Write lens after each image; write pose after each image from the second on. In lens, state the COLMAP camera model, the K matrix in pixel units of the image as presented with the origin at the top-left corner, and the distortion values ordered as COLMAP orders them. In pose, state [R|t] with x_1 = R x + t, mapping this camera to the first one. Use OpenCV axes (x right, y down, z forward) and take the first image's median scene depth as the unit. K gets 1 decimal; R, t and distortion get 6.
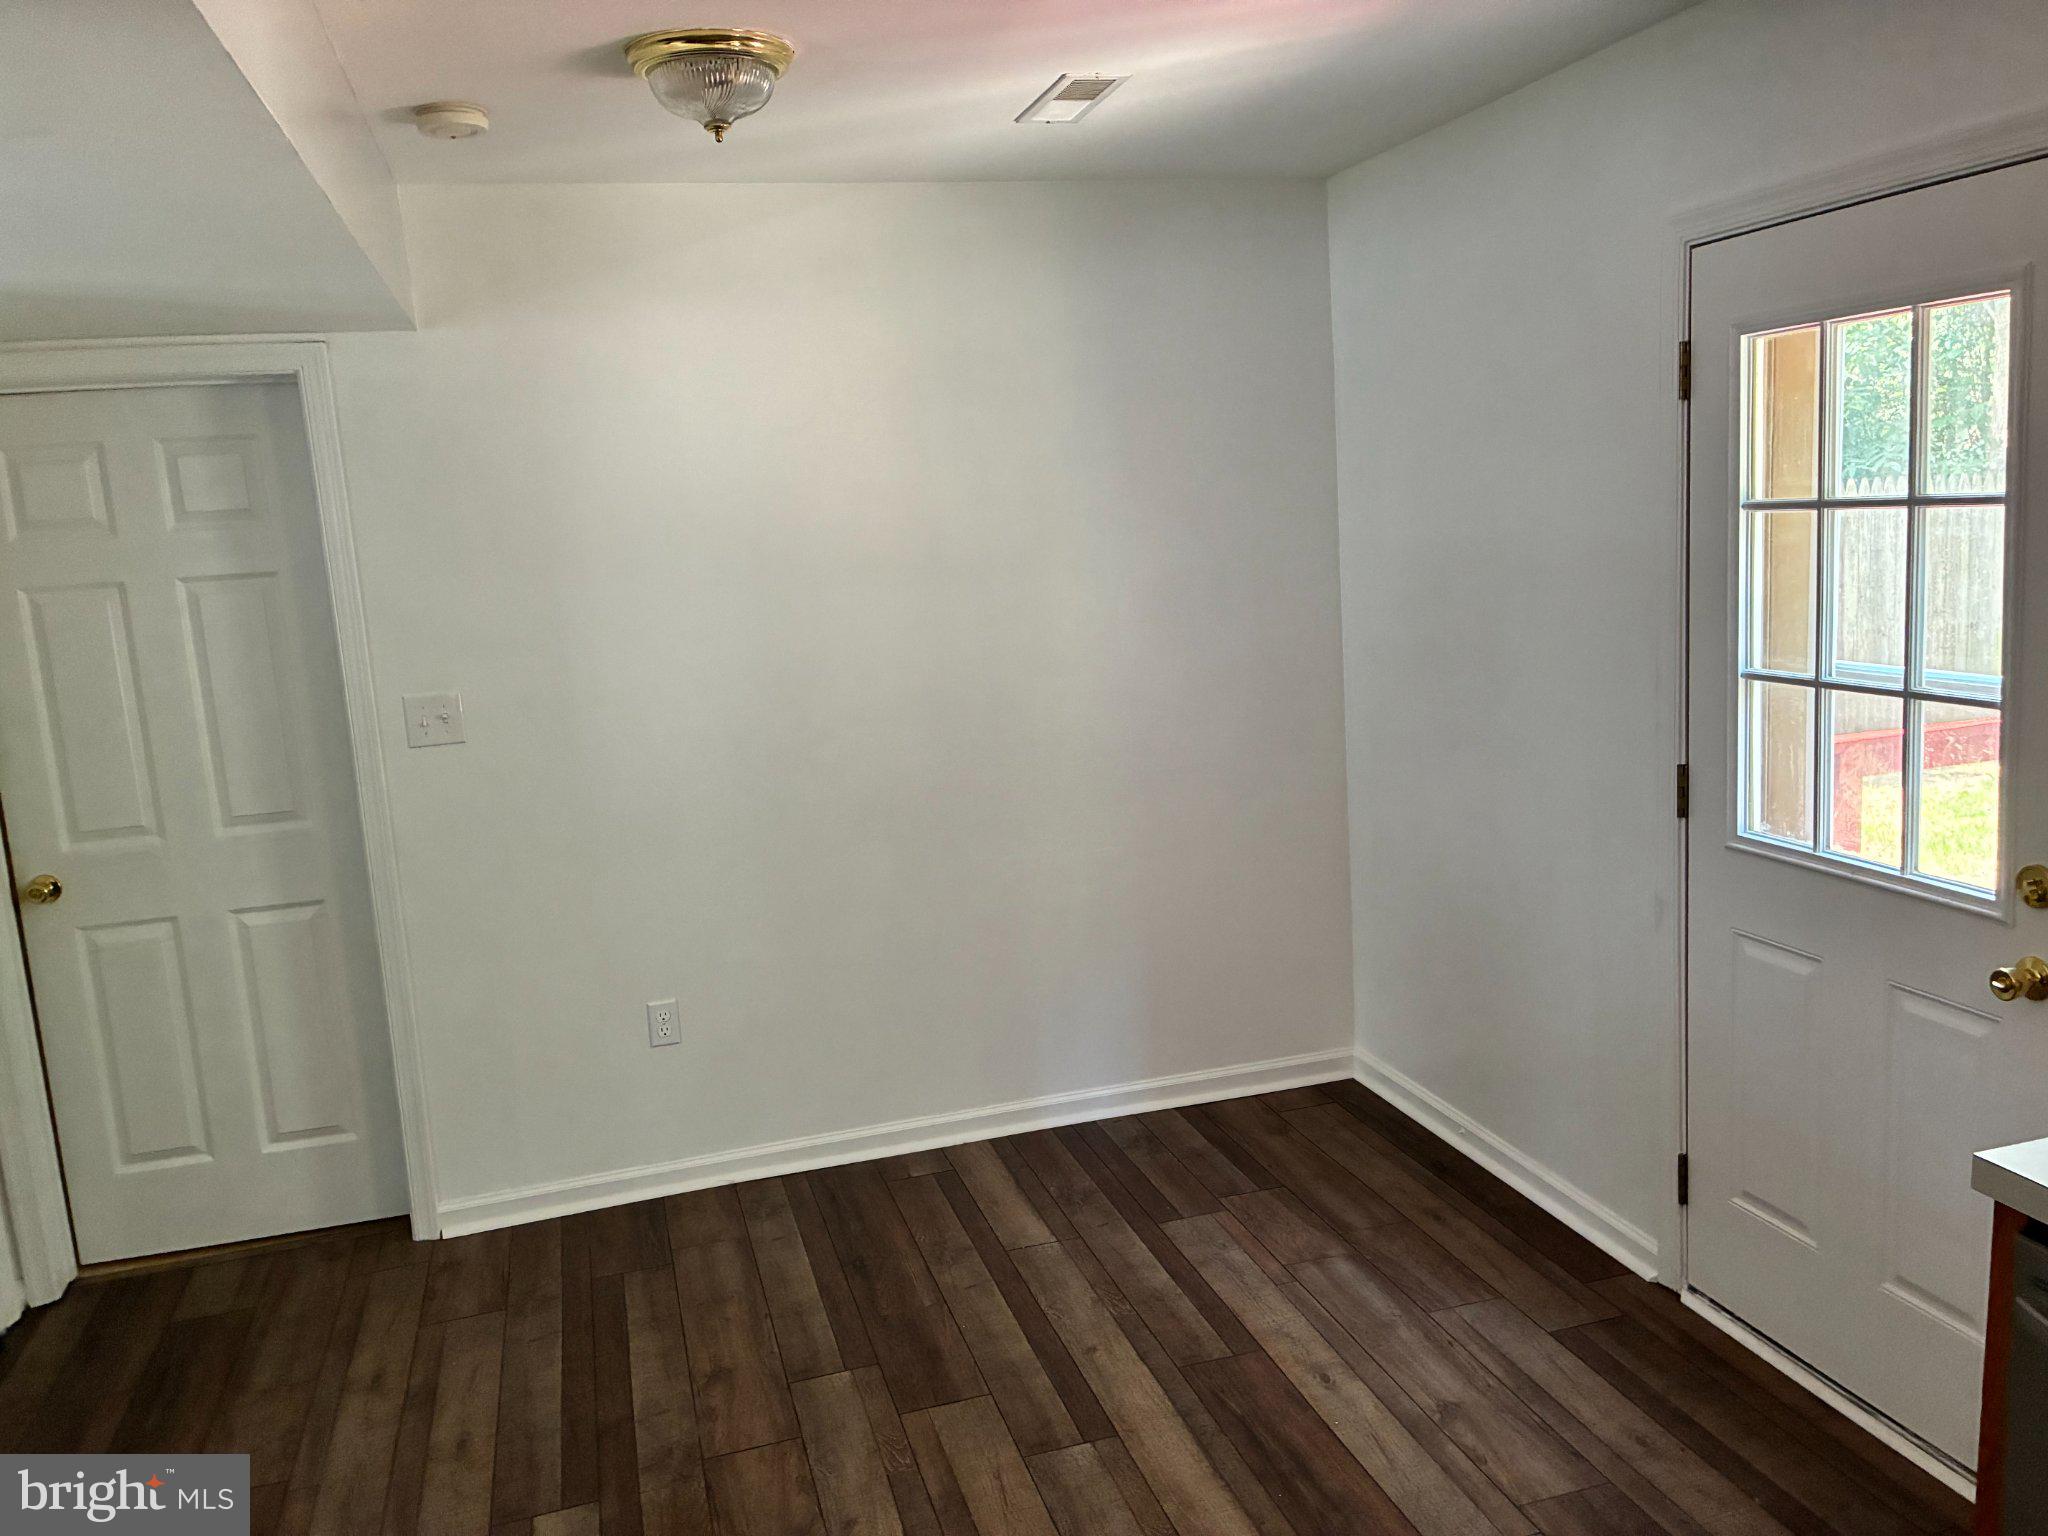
lens RADIAL K [[1556.0, 0, 1024.6], [0, 1556.0, 764.2], [0, 0, 1]] dist [0.042616, -0.031568]
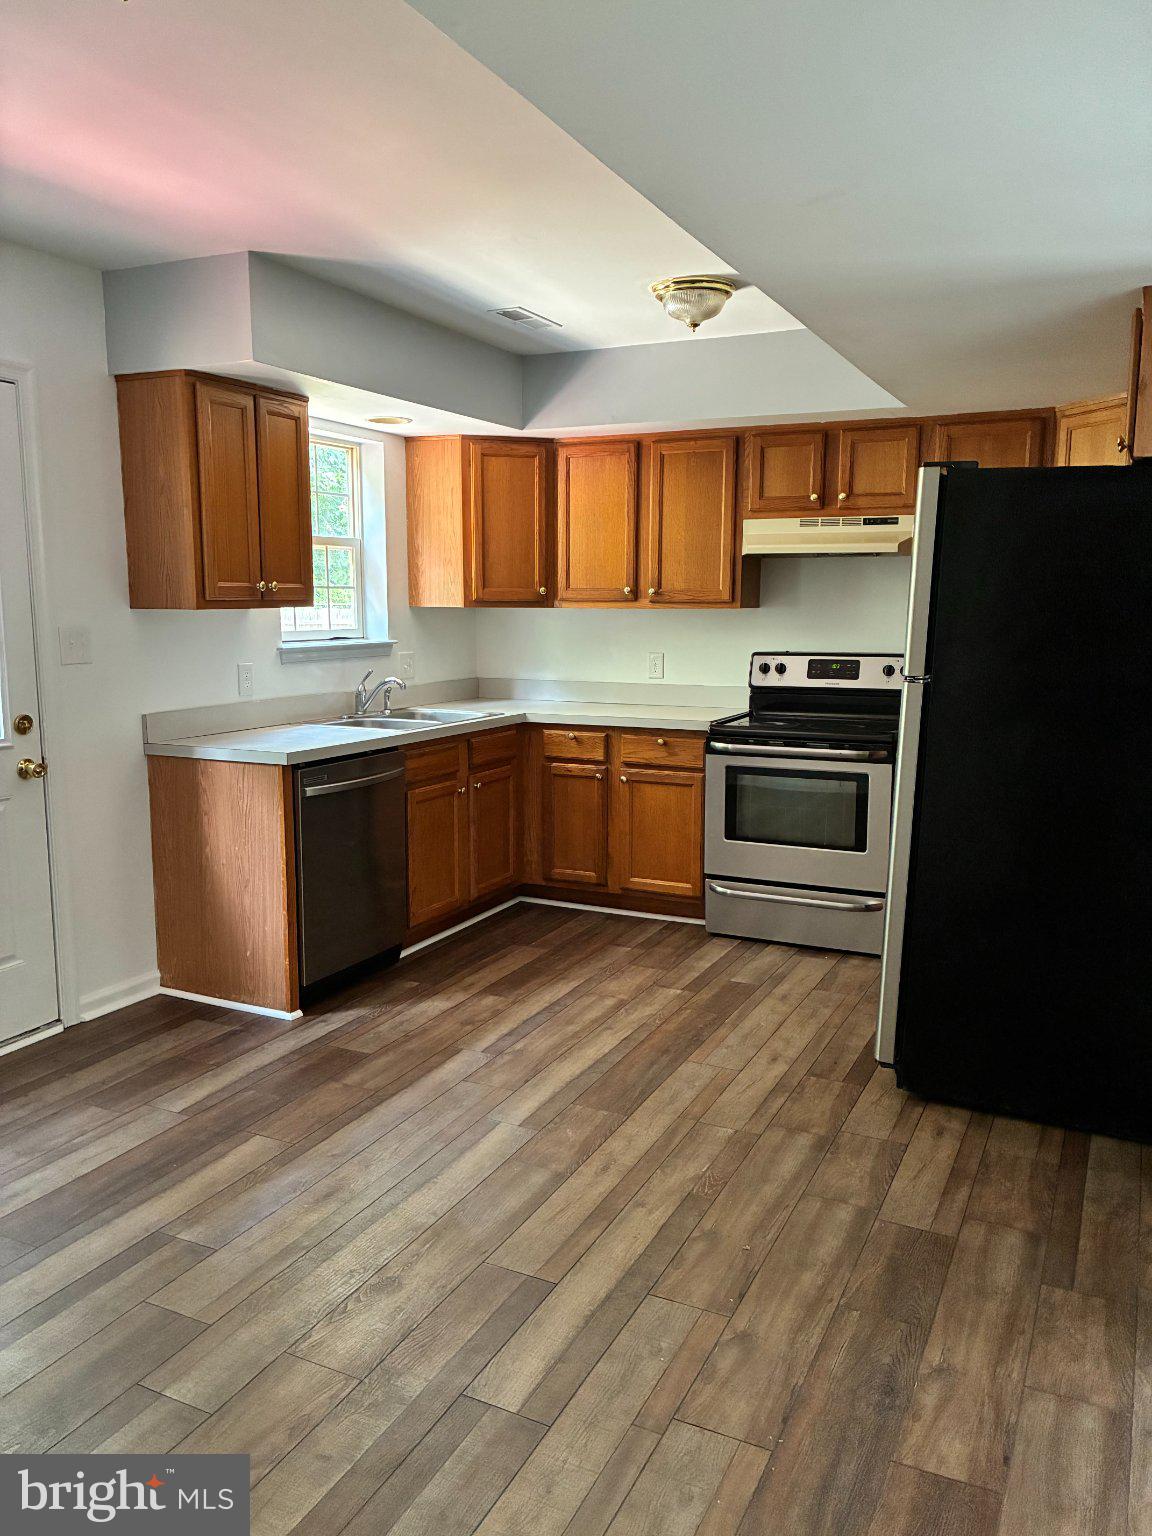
lens RADIAL K [[1167.0, 0, 581.3], [0, 1167.0, 767.5], [0, 0, 1]] dist [0.042616, -0.031568]
pose [[-0.739987, -0.037602, 0.671569, -0.798122], [0.151050, 0.963644, 0.220395, -0.082224], [-0.655441, 0.264530, -0.707405, 1.329855]]
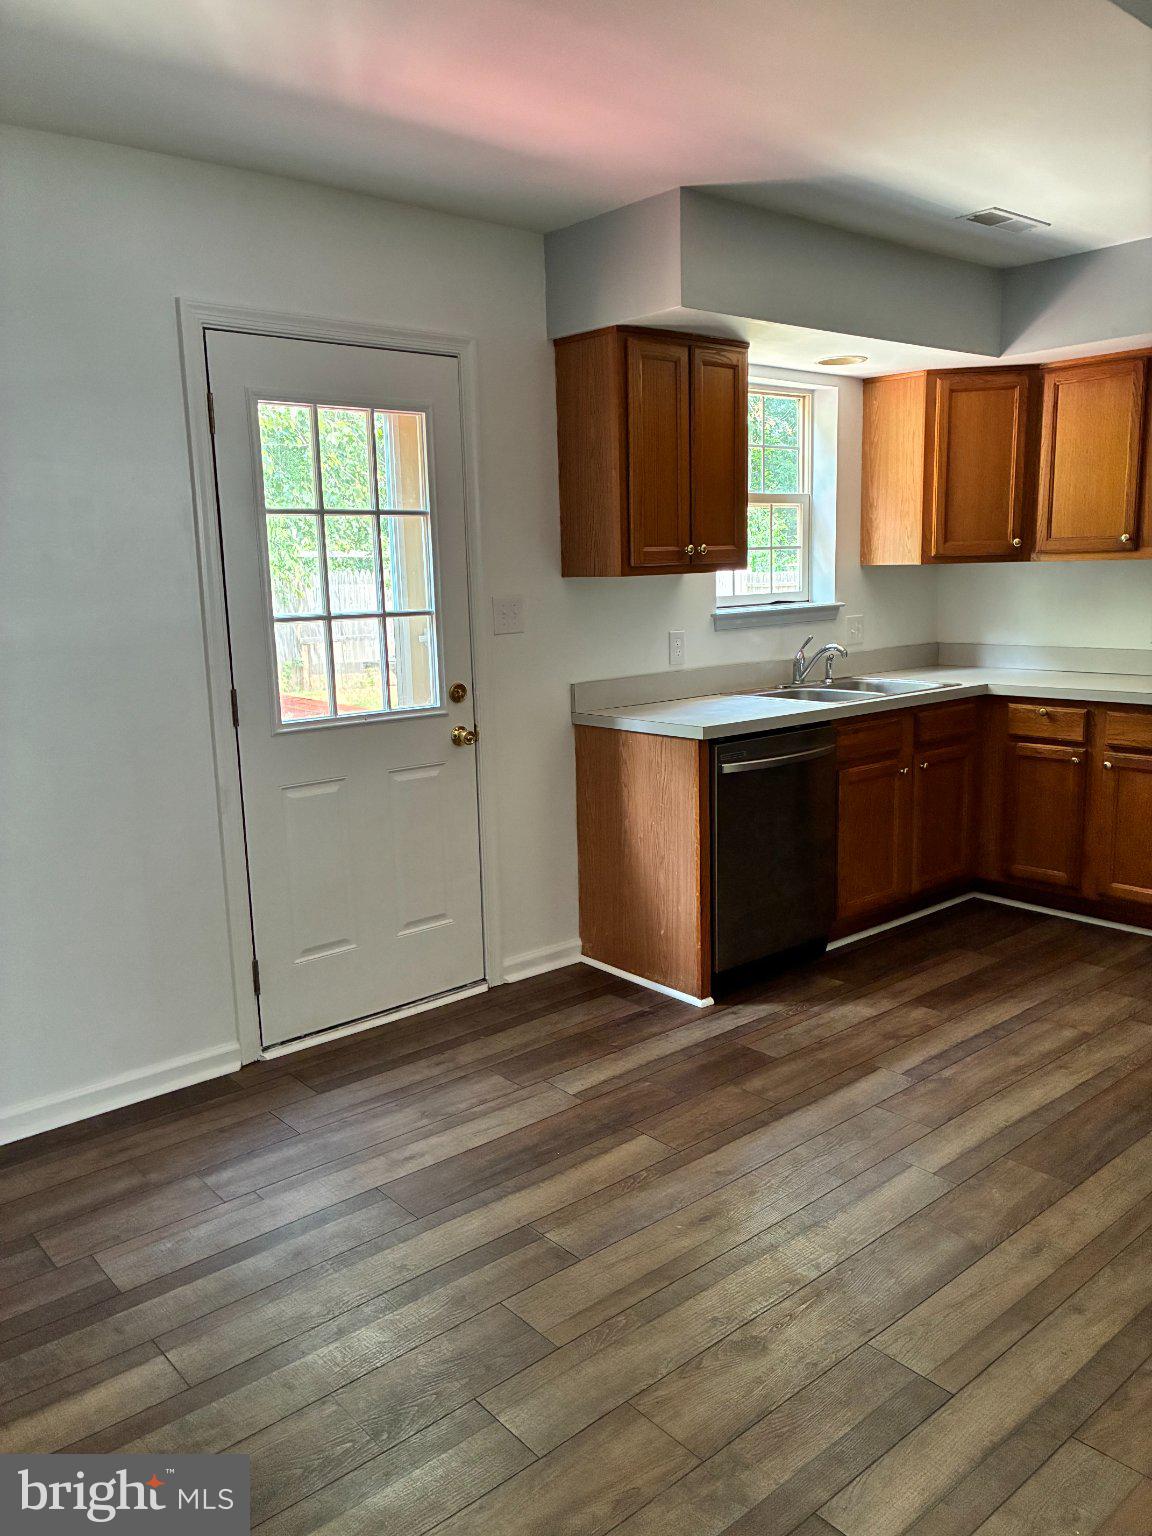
lens RADIAL K [[1167.0, 0, 581.3], [0, 1167.0, 767.5], [0, 0, 1]] dist [0.042616, -0.031568]
pose [[-0.411886, -0.086036, 0.907165, -0.738876], [0.197709, 0.963380, 0.181135, -0.065738], [-0.889528, 0.253961, -0.379793, 1.202863]]
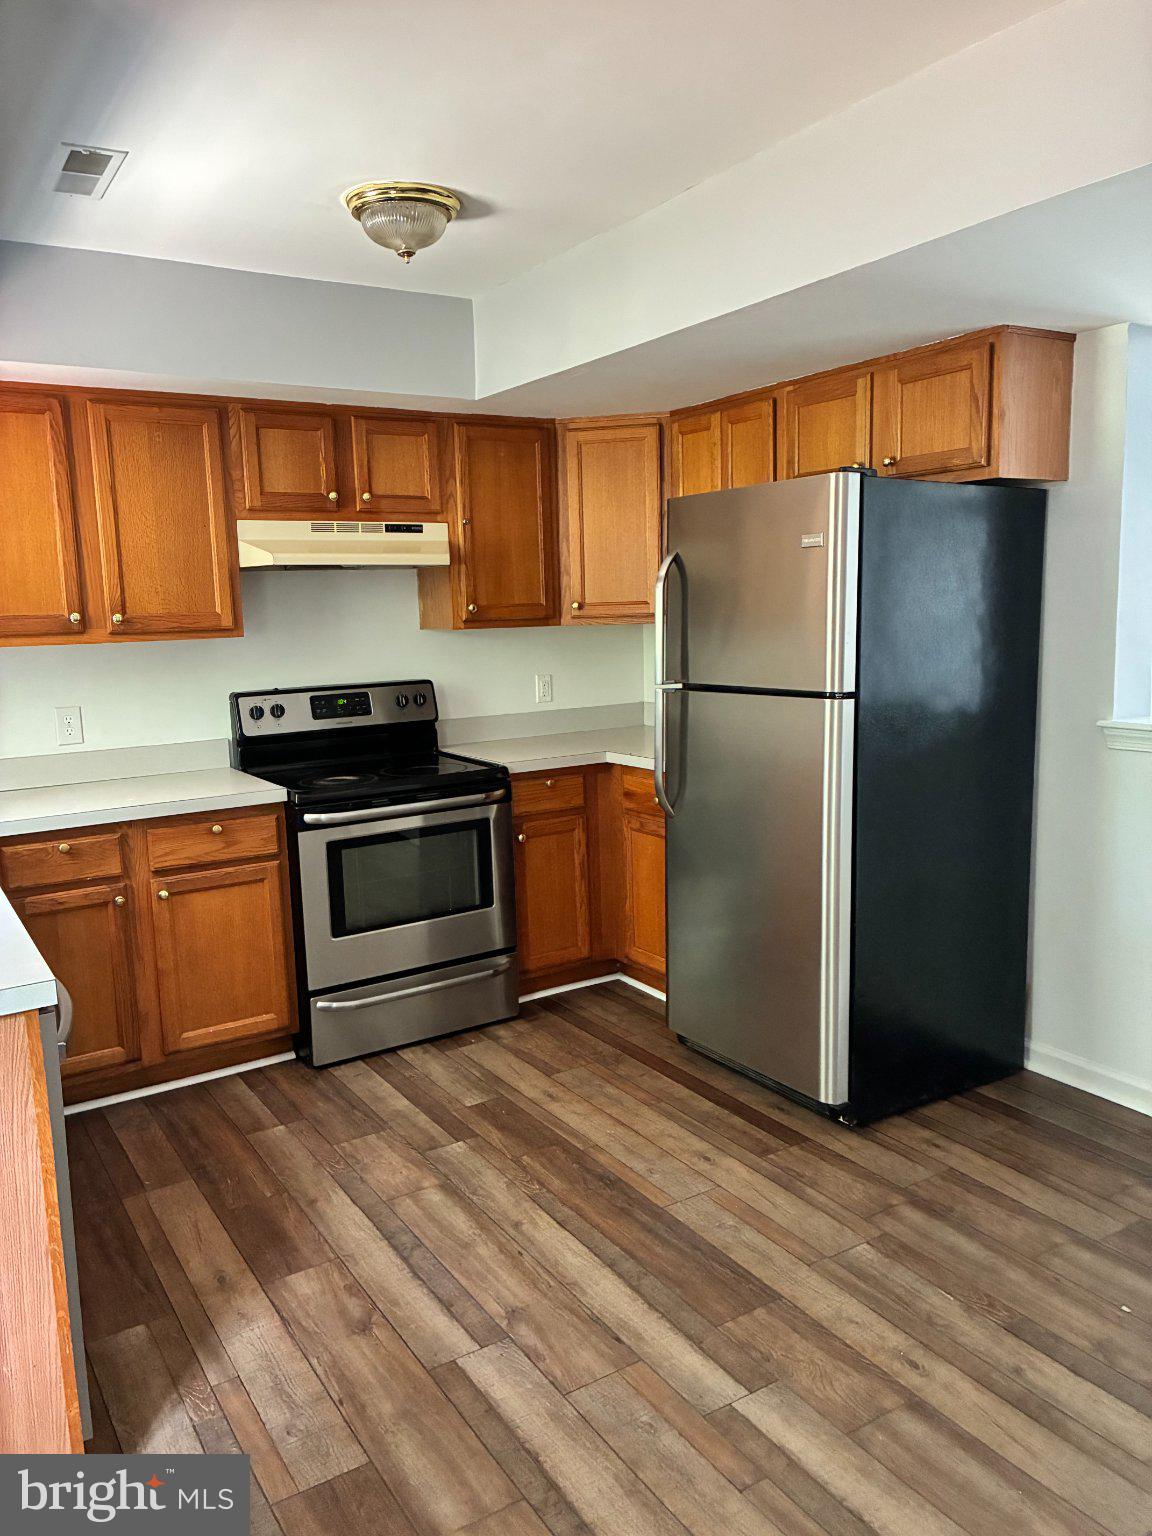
lens RADIAL K [[1163.2, 0, 581.2], [0, 1163.2, 757.2], [0, 0, 1]] dist [0.041634, -0.026947]
pose [[-0.957993, 0.126028, -0.257617, 0.246315], [0.043370, 0.951604, 0.304253, -0.148437], [0.283494, 0.280299, -0.917095, 1.222960]]
